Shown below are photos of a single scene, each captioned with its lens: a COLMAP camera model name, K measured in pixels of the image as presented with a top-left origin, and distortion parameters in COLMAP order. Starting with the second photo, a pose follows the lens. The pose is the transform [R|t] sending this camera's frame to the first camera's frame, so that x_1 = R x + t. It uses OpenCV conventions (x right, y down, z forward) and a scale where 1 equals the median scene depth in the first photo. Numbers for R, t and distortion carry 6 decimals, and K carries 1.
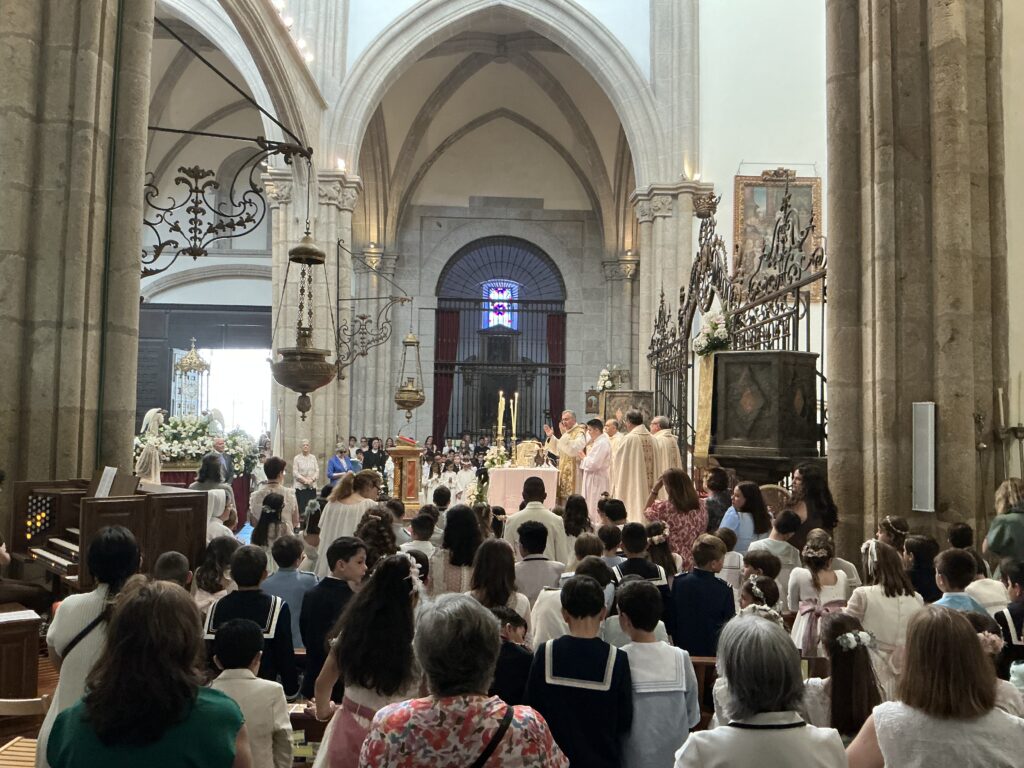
lens RADIAL K [[856.2, 0, 512.0], [0, 856.2, 384.0], [0, 0, 1]] dist [0.094069, -0.170402]
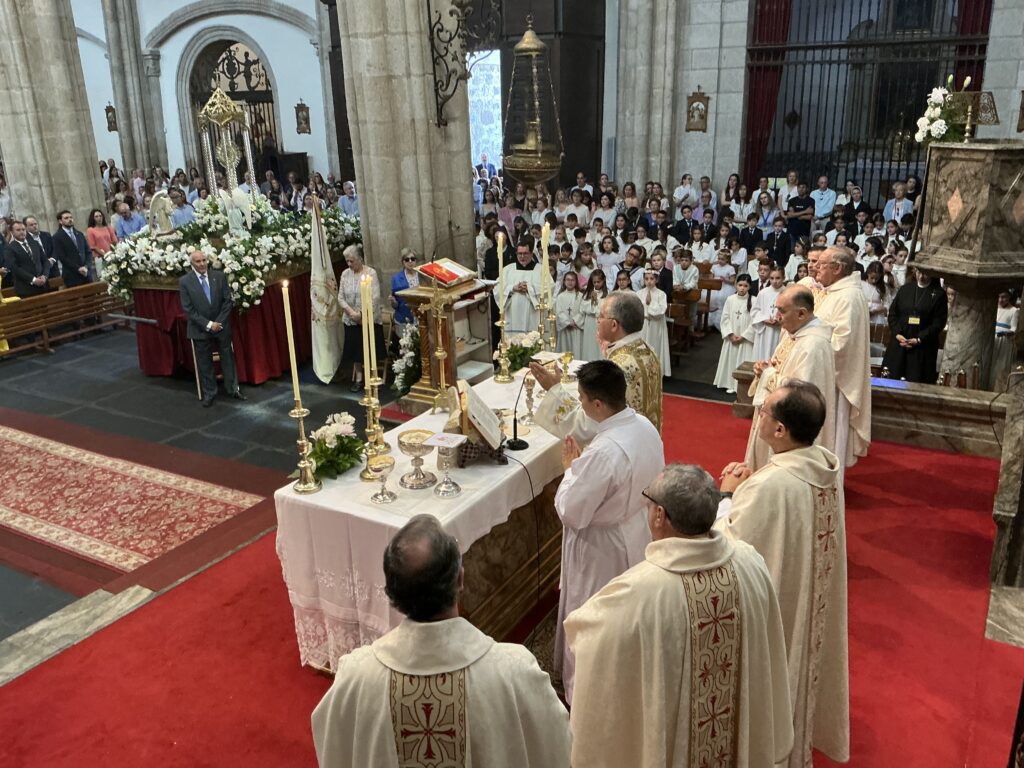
lens RADIAL K [[856.2, 0, 512.0], [0, 856.2, 384.0], [0, 0, 1]] dist [0.094069, -0.170402]
pose [[0.857048, 0.124505, -0.499966, 0.107154], [0.067712, 0.934731, 0.348846, -0.029301], [0.510767, -0.332831, 0.792679, 0.351503]]
